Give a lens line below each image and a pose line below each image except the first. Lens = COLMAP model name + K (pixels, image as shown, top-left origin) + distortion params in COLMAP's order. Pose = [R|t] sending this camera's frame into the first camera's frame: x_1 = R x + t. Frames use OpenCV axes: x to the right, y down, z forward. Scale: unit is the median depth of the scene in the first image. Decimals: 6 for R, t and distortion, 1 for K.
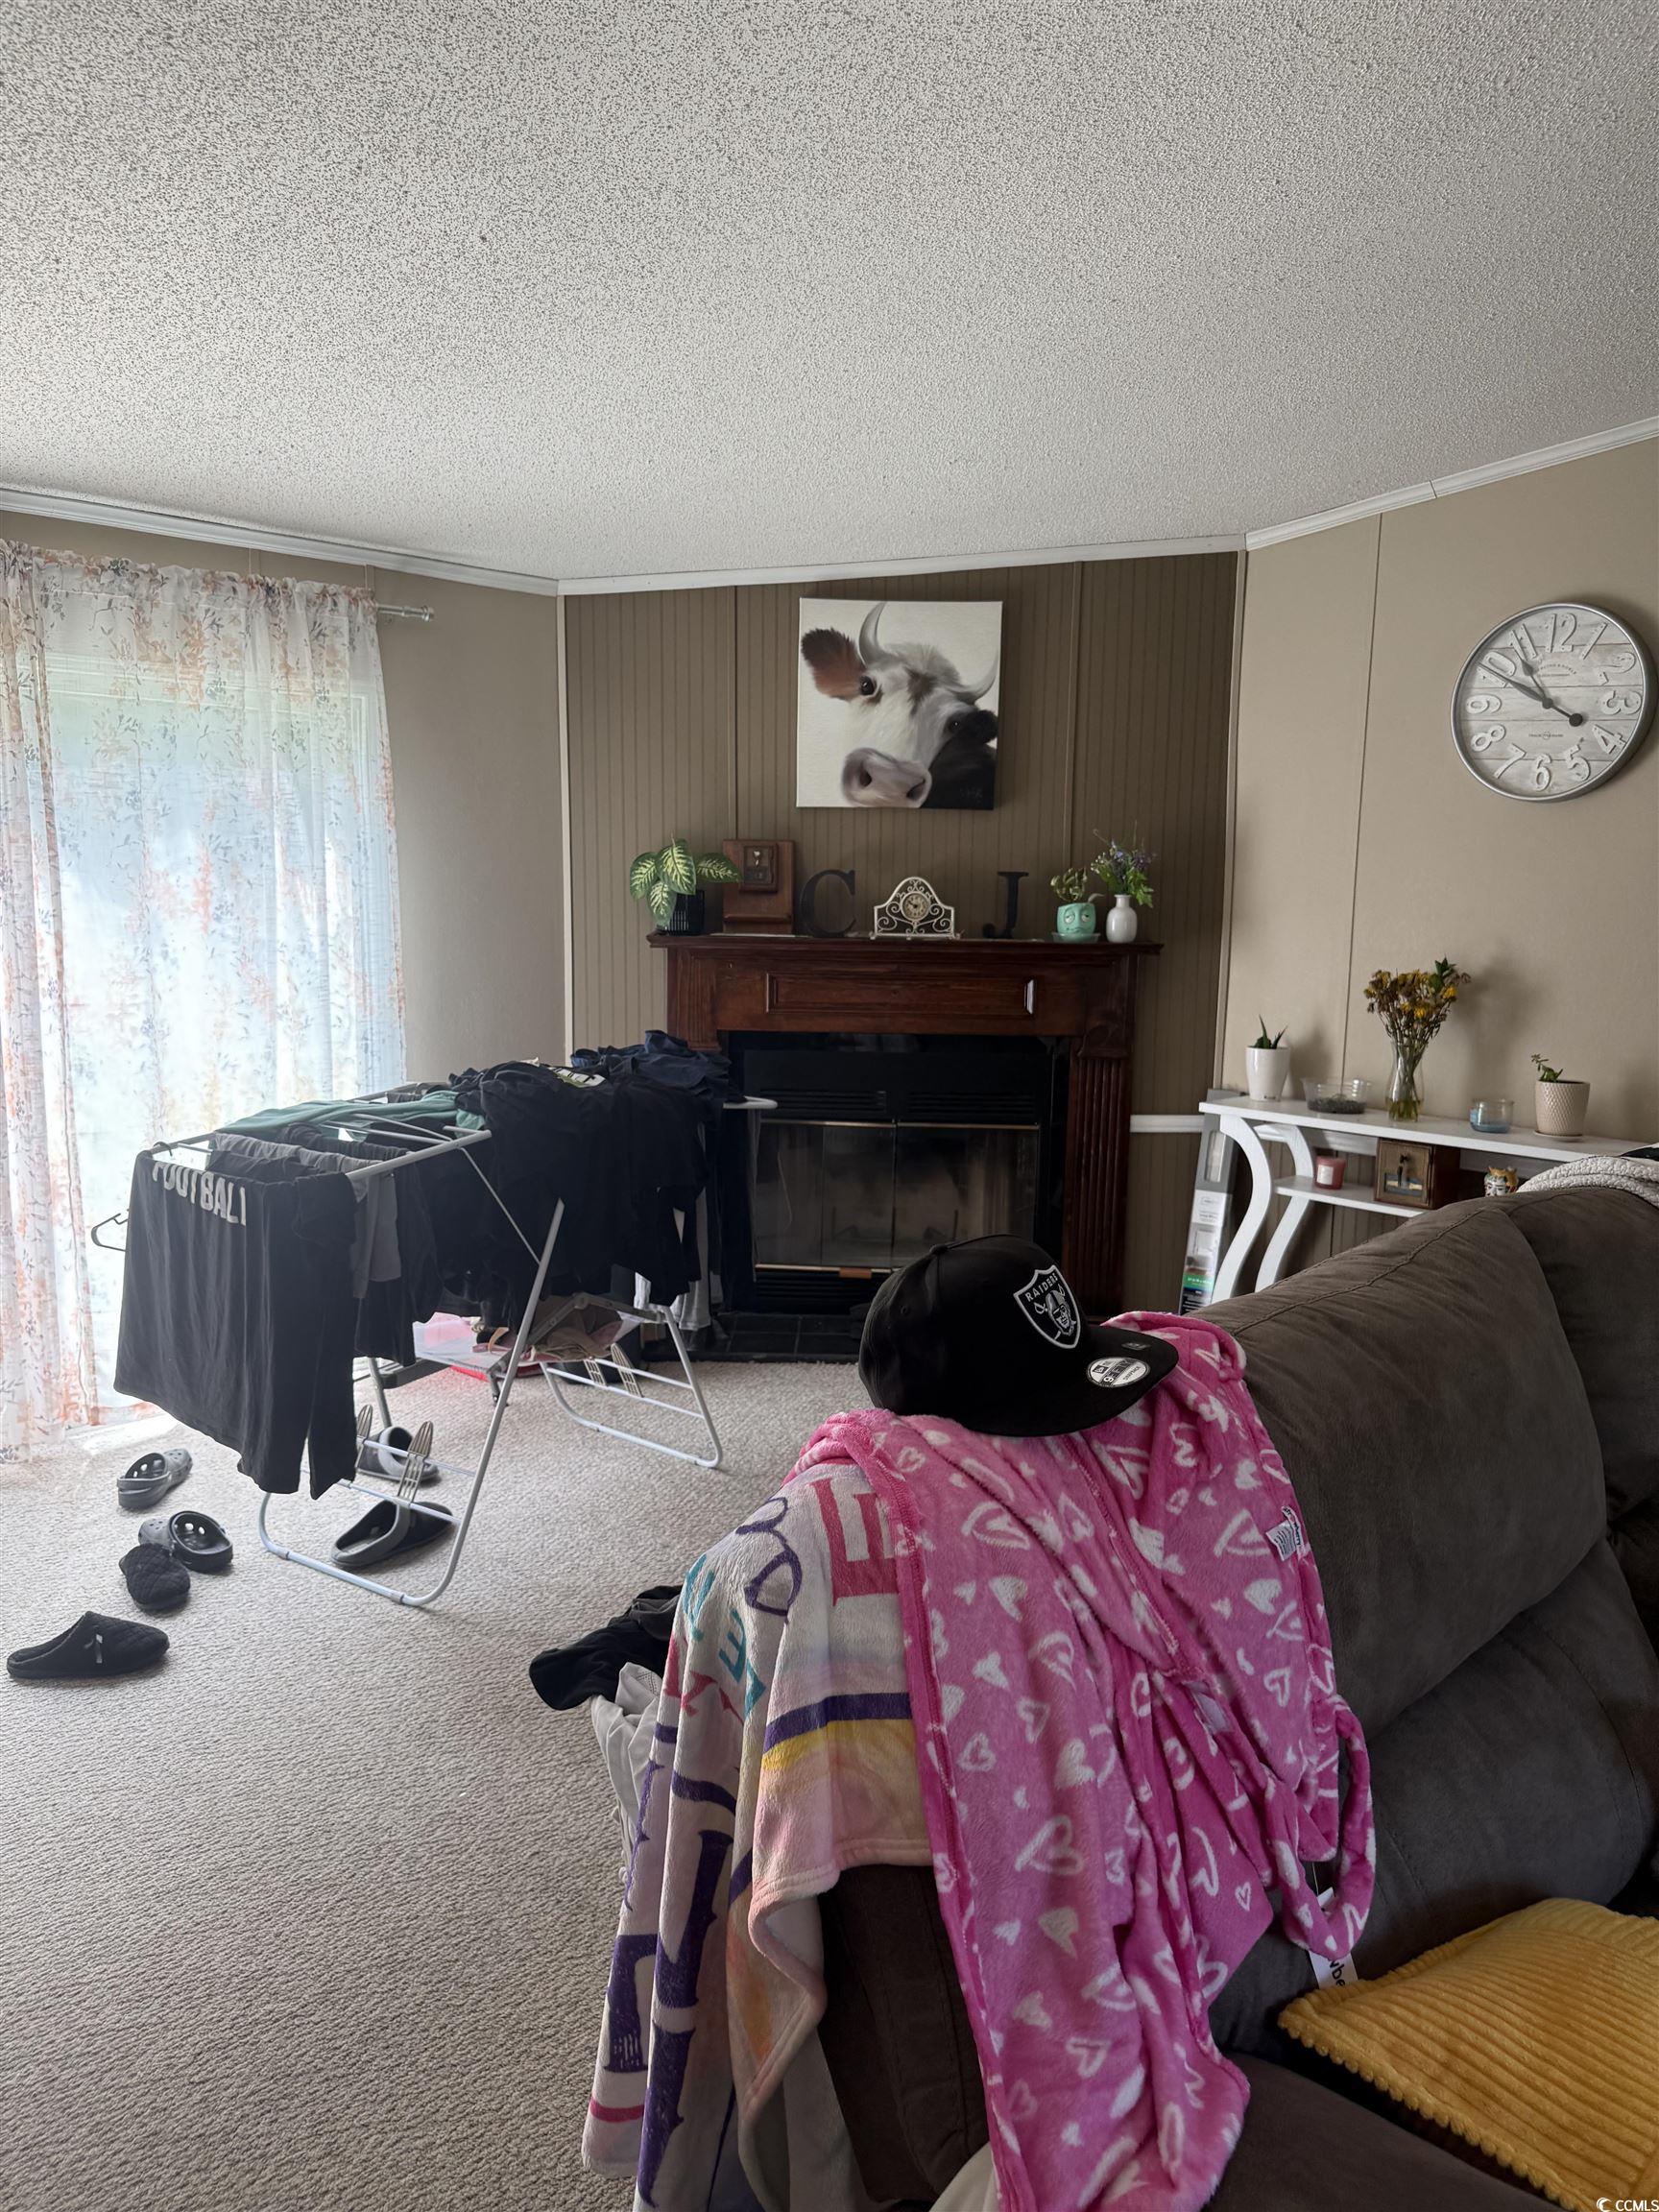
lens RADIAL K [[1557.6, 0, 831.3], [0, 1557.6, 1107.1], [0, 0, 1]] dist [0.003947, 0.000216]
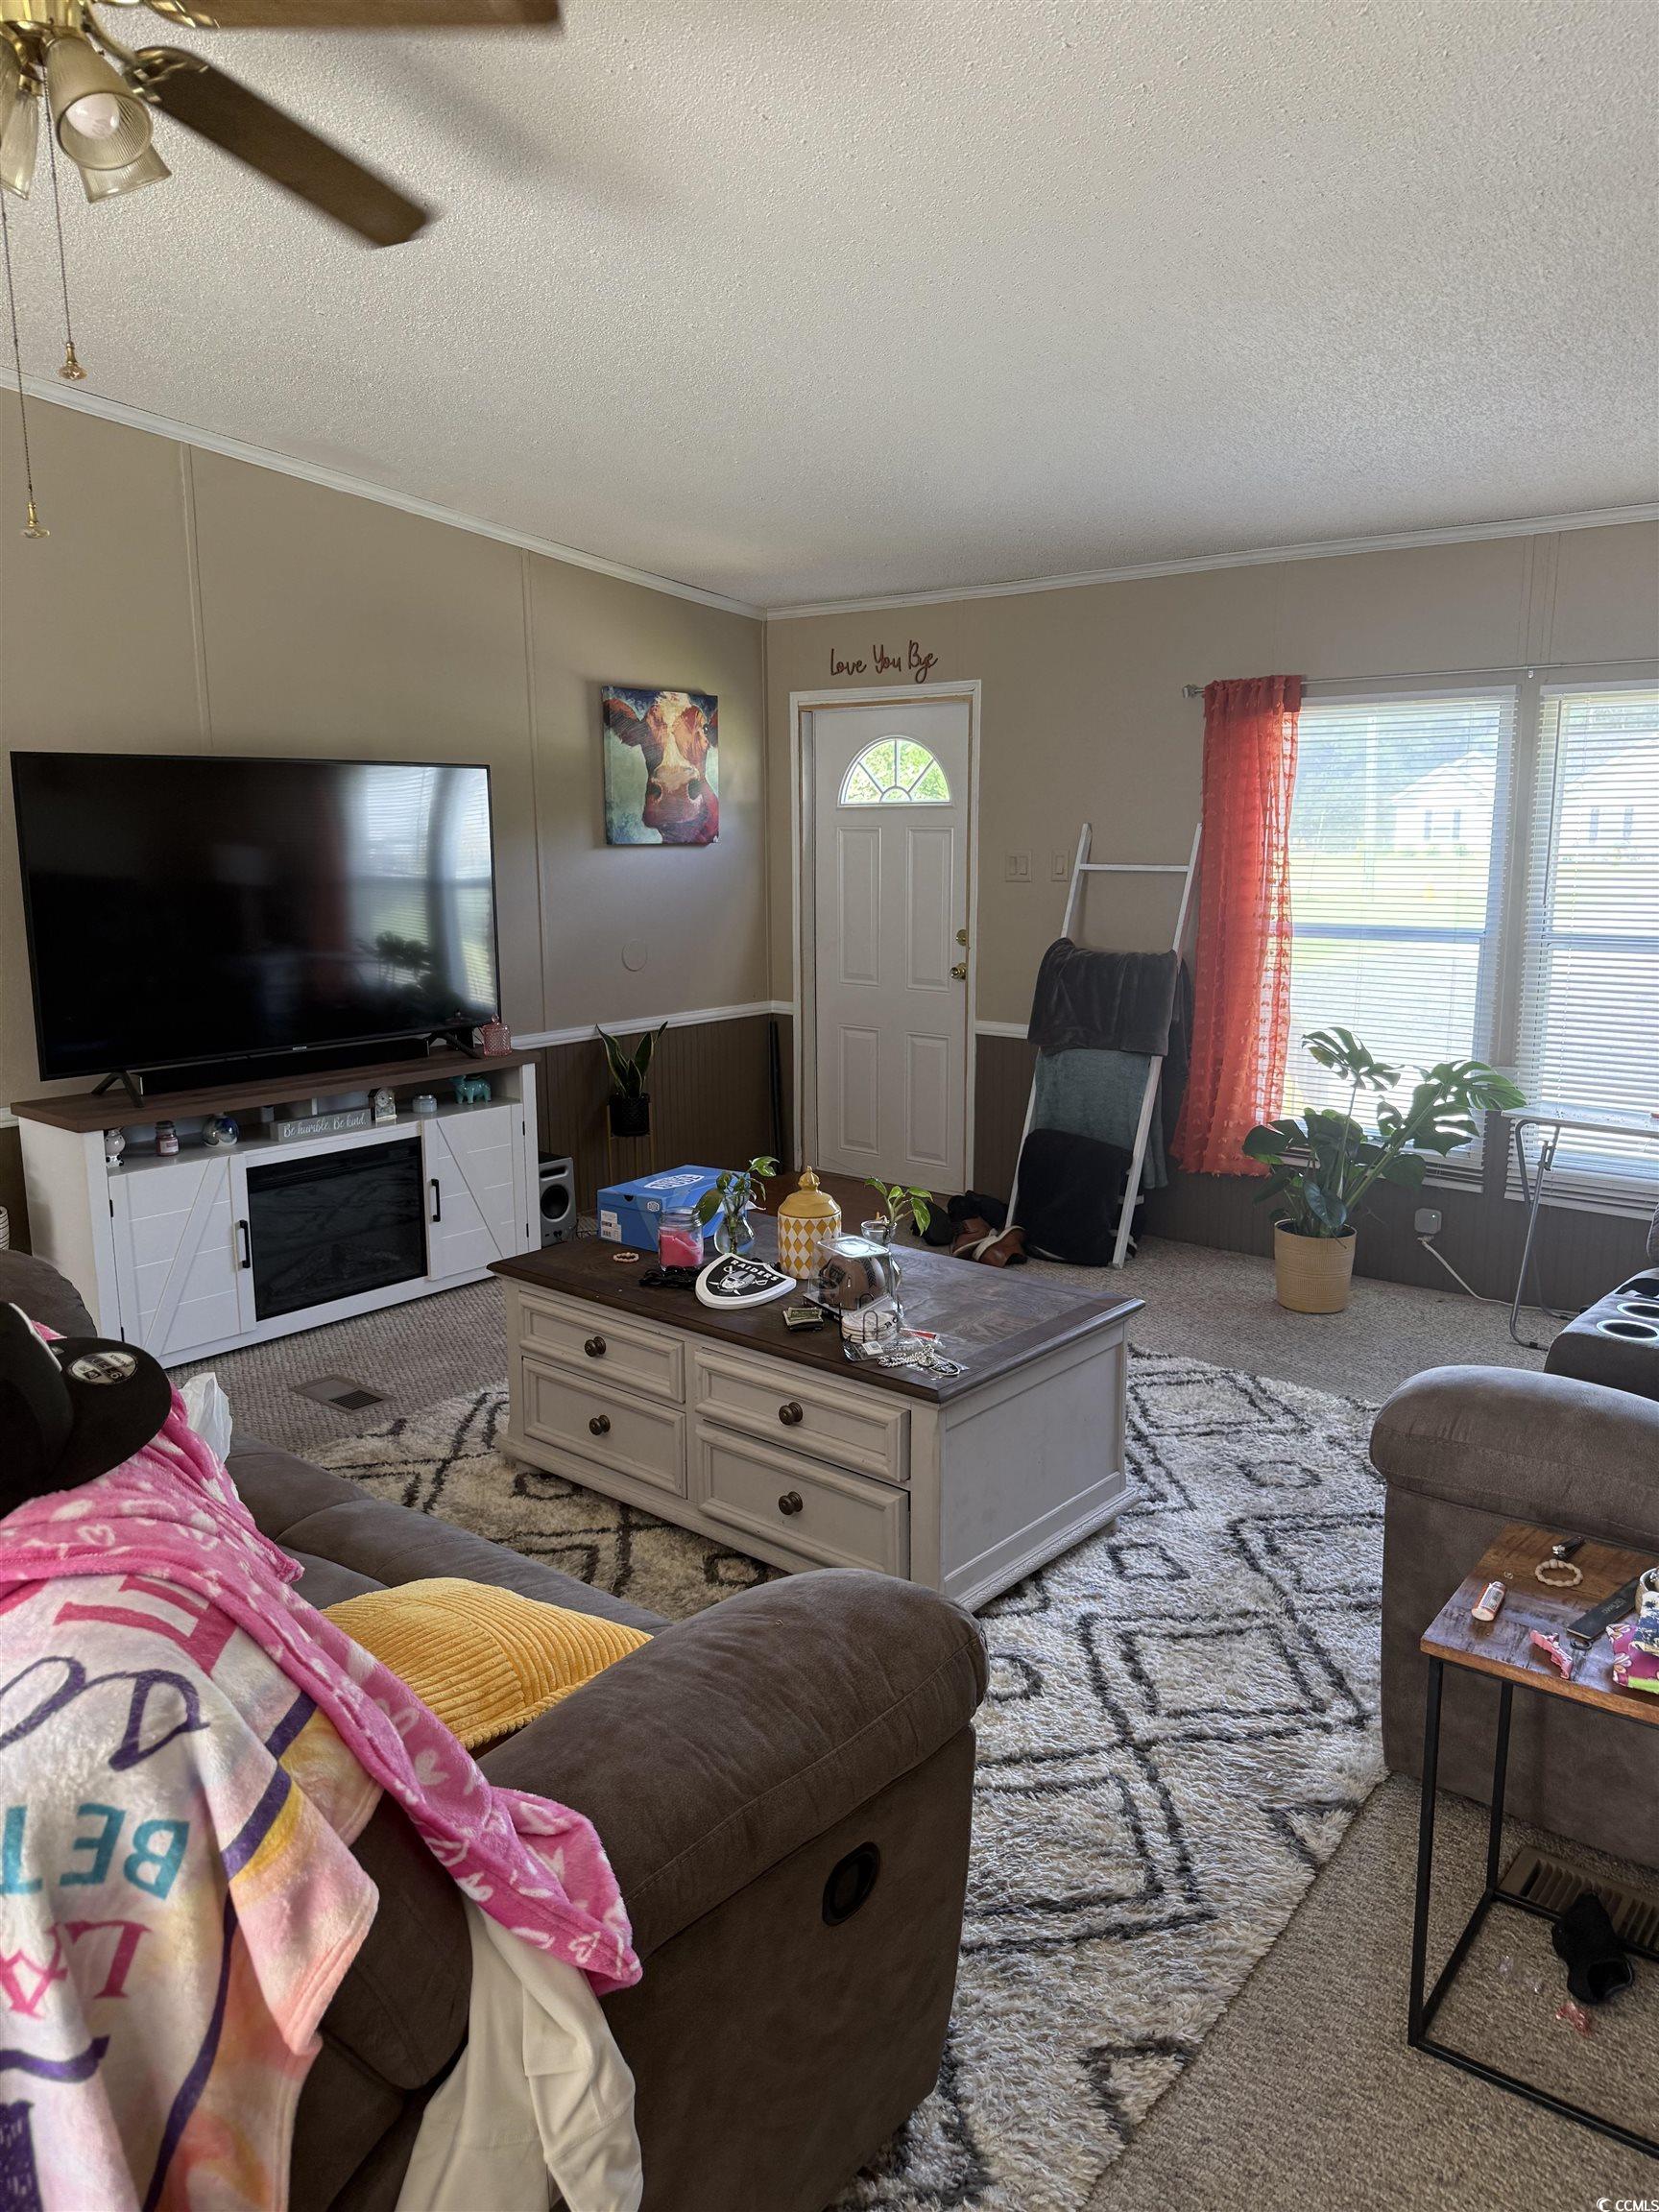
lens RADIAL K [[1557.6, 0, 830.2], [0, 1557.6, 1104.7], [0, 0, 1]] dist [0.003947, 0.000216]
pose [[-0.120947, -0.204569, 0.971351, -0.816754], [0.132825, 0.966400, 0.220064, -0.147504], [-0.983732, 0.155636, -0.089711, 0.652002]]
